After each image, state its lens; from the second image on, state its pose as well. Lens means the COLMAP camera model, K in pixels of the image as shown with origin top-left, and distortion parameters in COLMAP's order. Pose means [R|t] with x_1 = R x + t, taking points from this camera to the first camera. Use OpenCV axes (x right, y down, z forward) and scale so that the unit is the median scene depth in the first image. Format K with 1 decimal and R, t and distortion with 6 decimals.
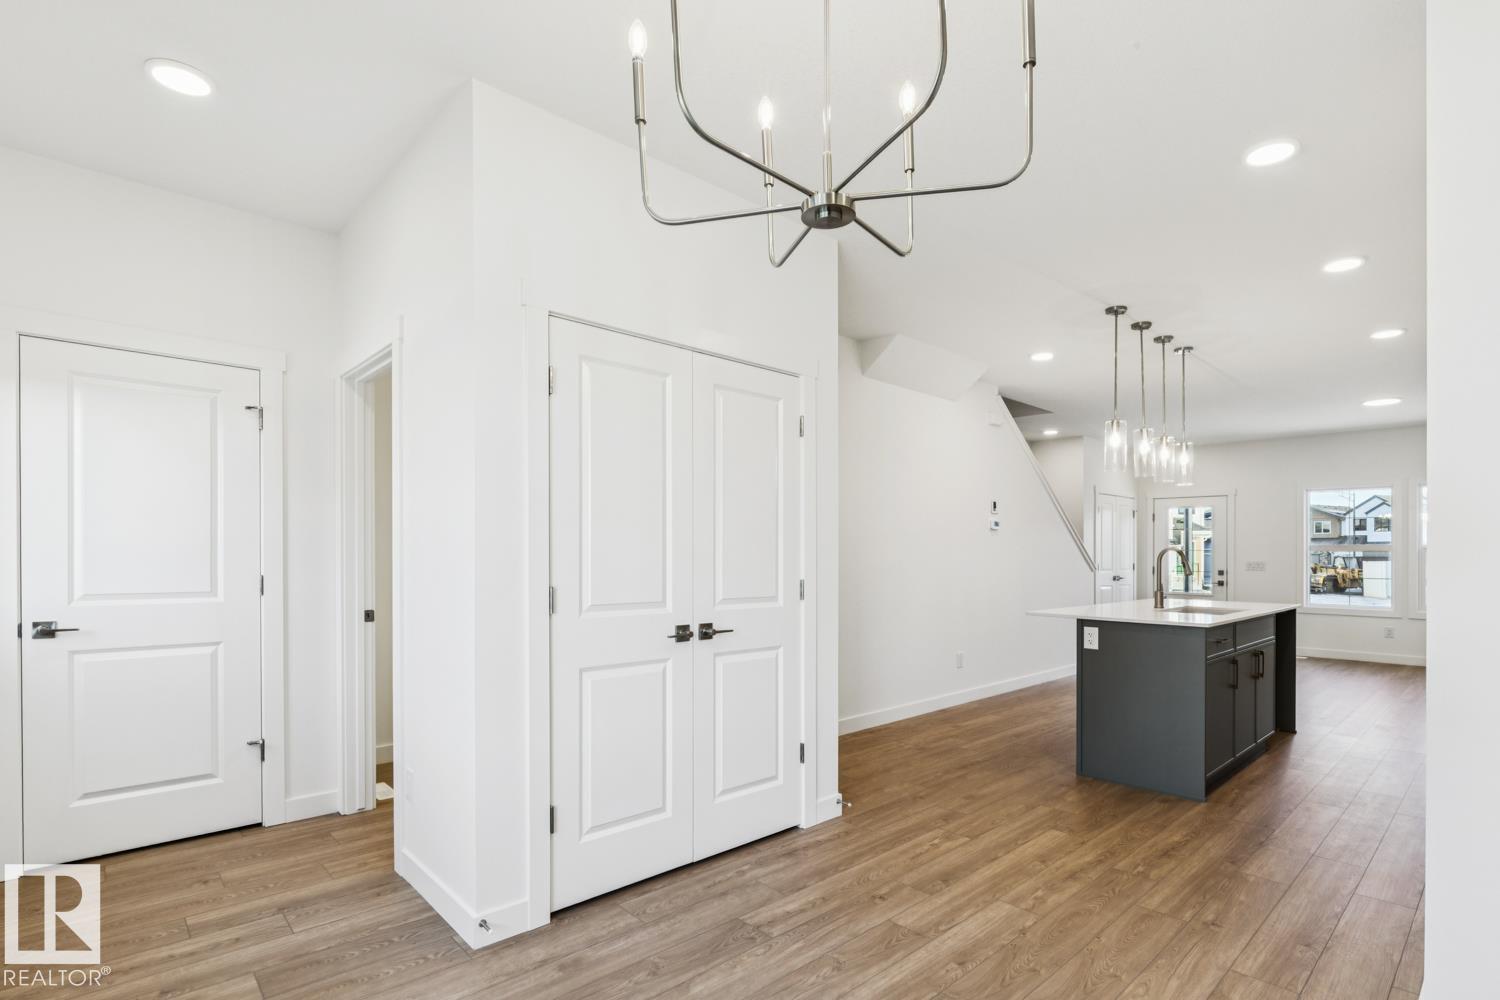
lens RADIAL K [[726.2, 0, 752.5], [0, 726.2, 544.4], [0, 0, 1]] dist [-0.013975, -0.000372]
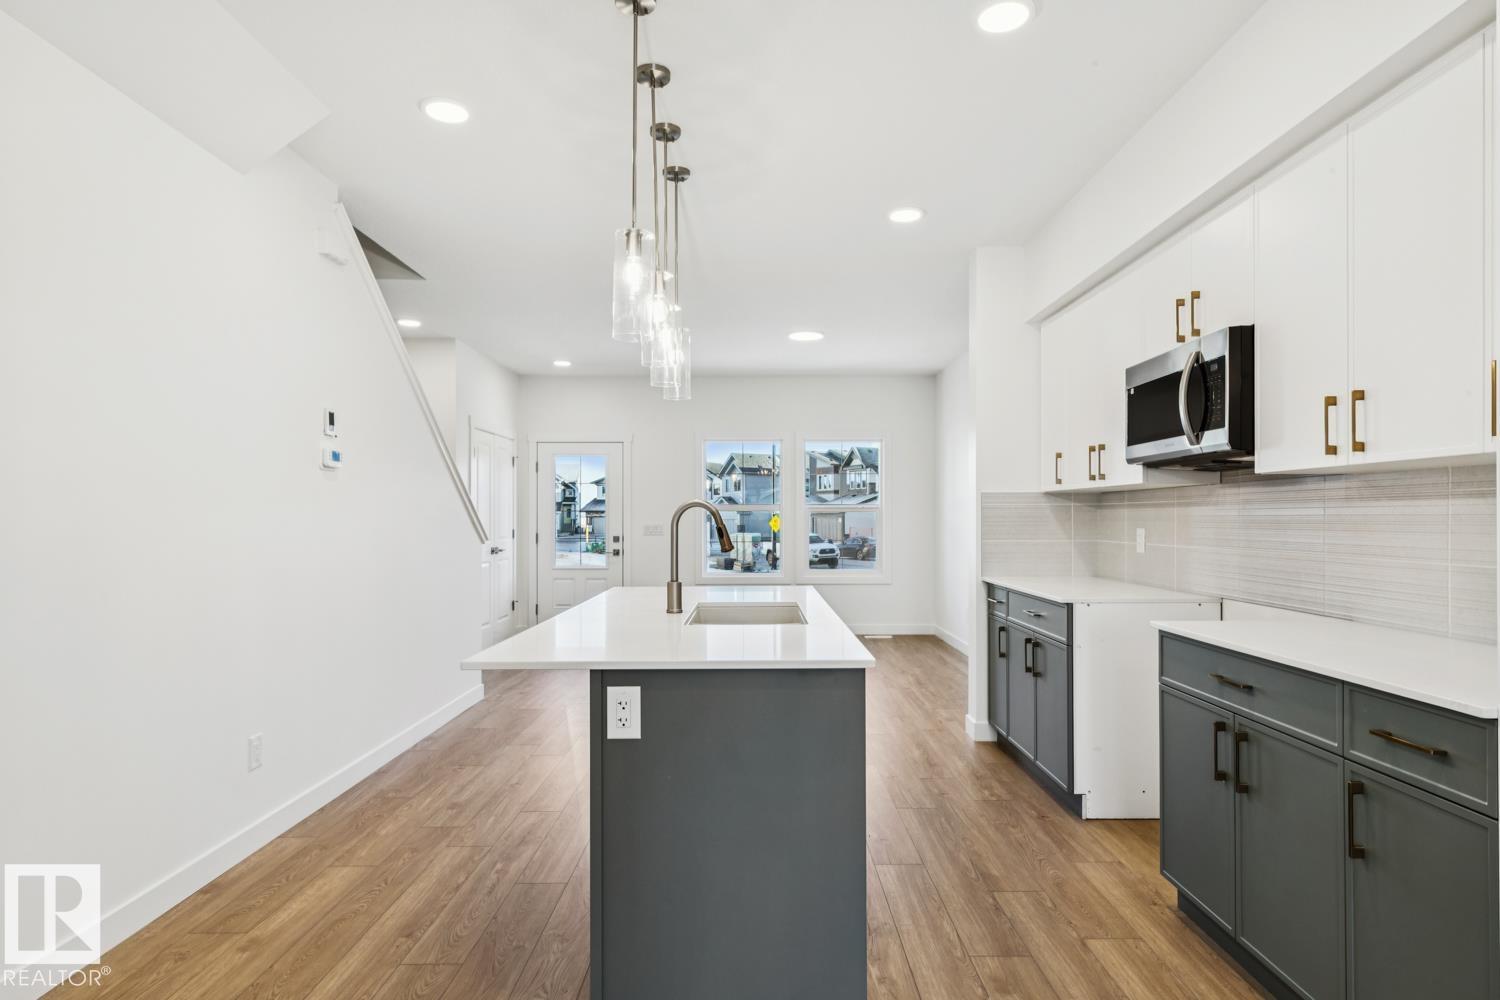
lens RADIAL K [[843.9, 0, 749.5], [0, 843.9, 511.4], [0, 0, 1]] dist [0.014920, -0.000518]
pose [[0.678831, -0.001965, 0.734292, 0.100096], [-0.001574, 0.999990, 0.004131, 0.006832], [-0.734293, -0.003960, 0.678822, 0.389058]]
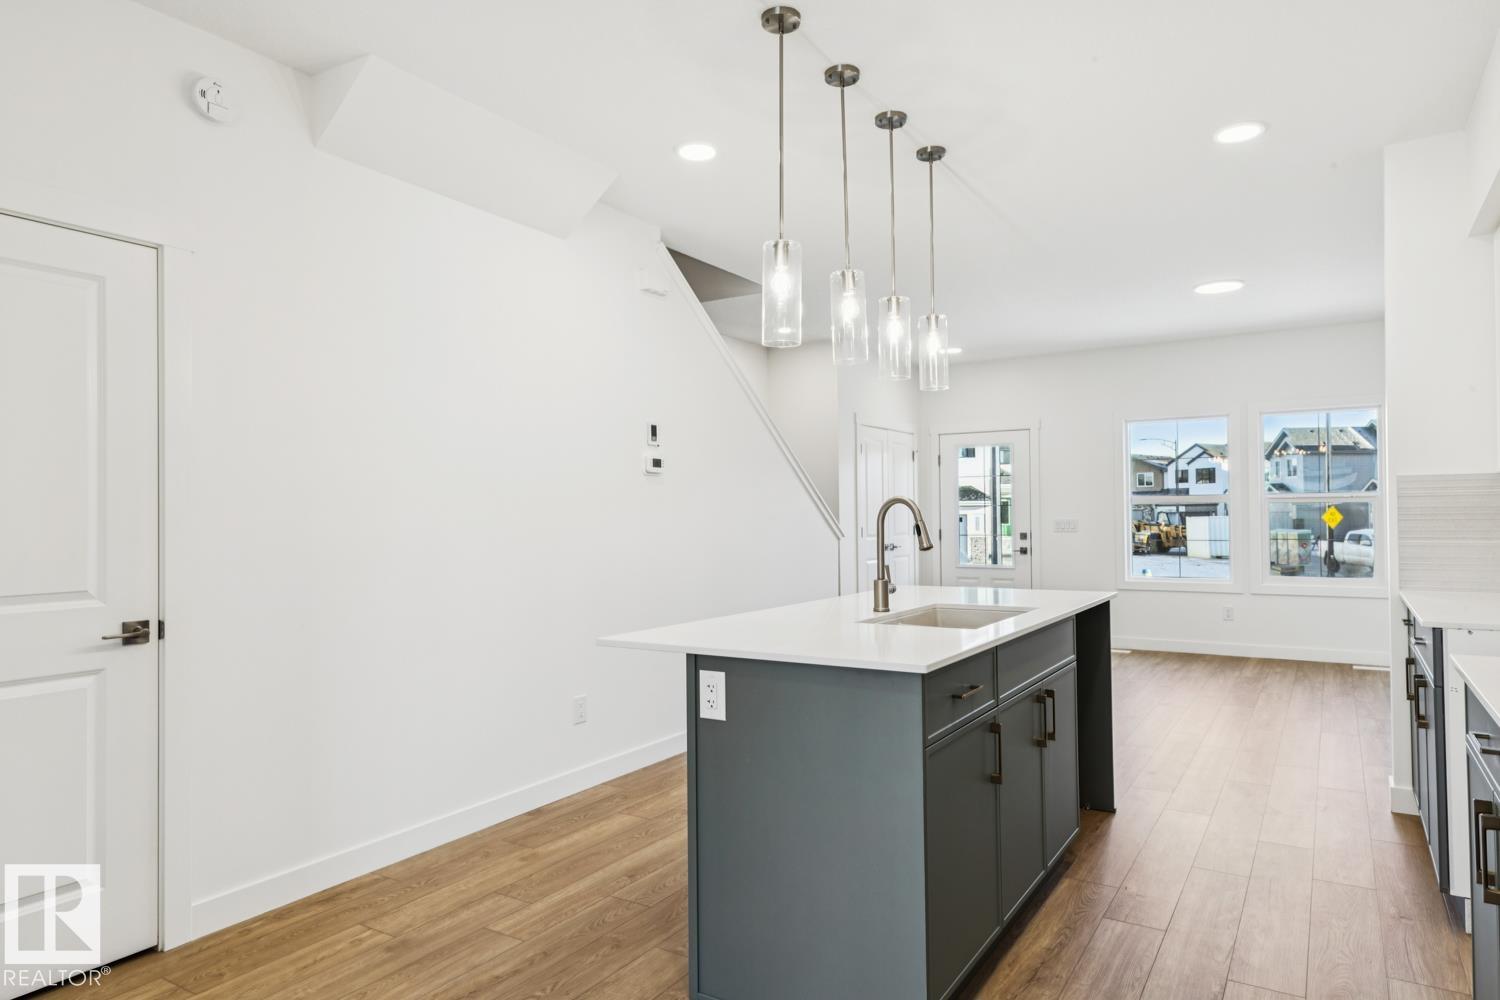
lens RADIAL K [[915.8, 0, 750.0], [0, 915.8, 500.0], [0, 0, 1]] dist [0.031505, -0.000382]
pose [[0.965224, -0.012560, 0.261121, 0.215592], [0.014464, 0.999881, -0.005372, 0.006039], [-0.261023, 0.008962, 0.965291, 0.273917]]
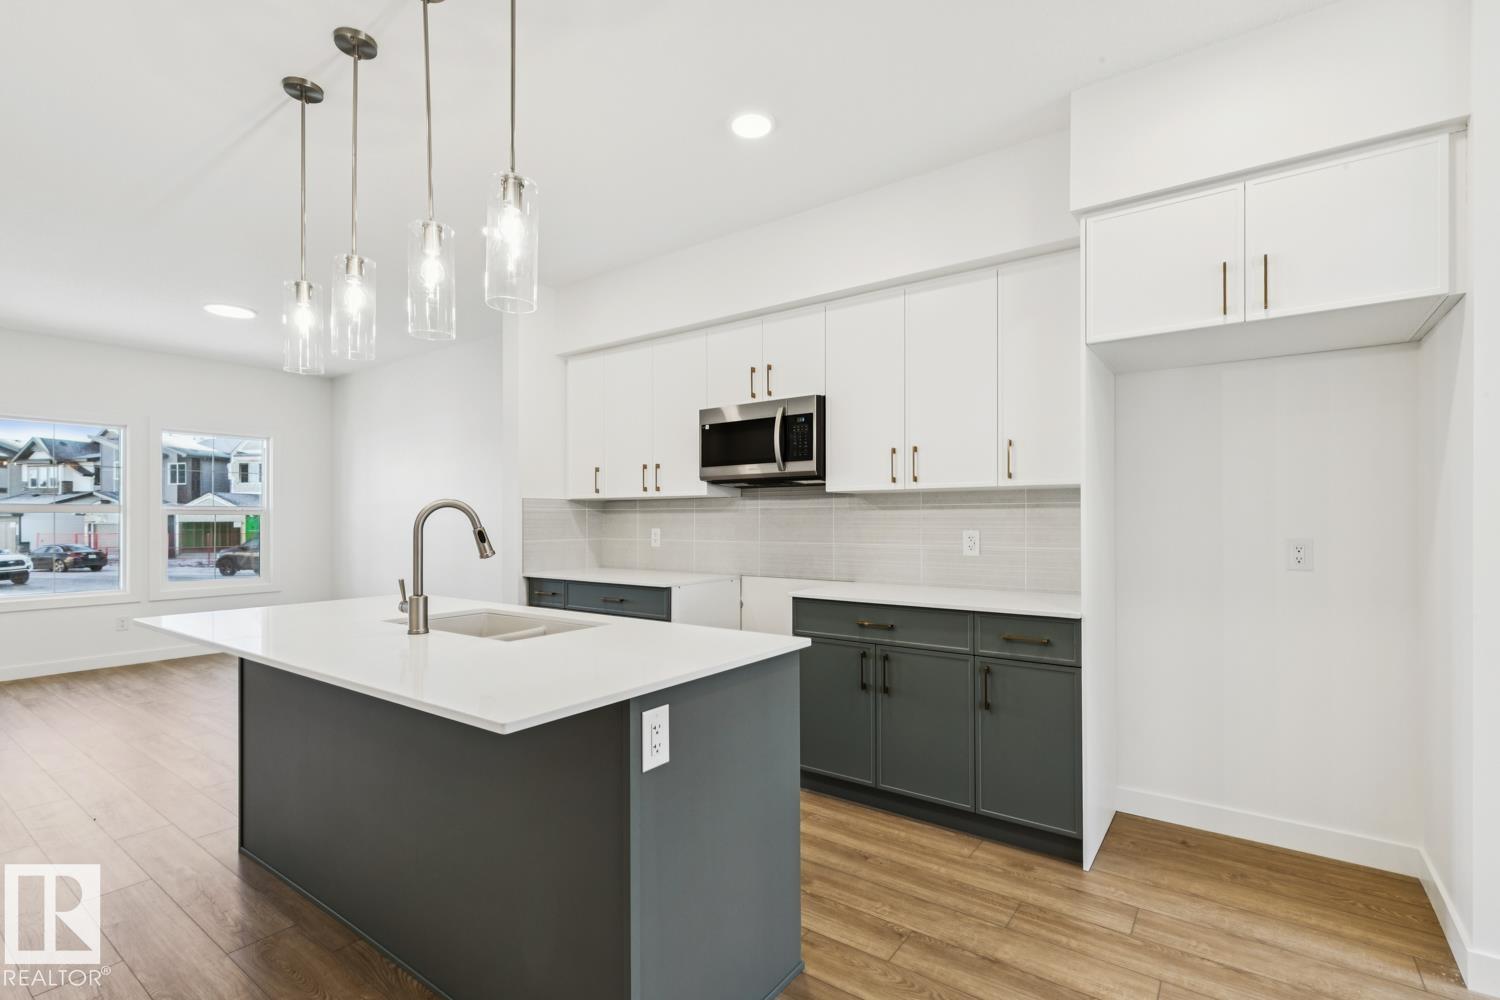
lens RADIAL K [[689.6, 0, 754.0], [0, 689.6, 518.2], [0, 0, 1]] dist [0.026106, -0.000246]
pose [[-0.195604, -0.002794, 0.980679, 0.068838], [-0.009366, 0.999956, 0.000981, 0.009941], [-0.980638, -0.008993, -0.195621, 0.645945]]
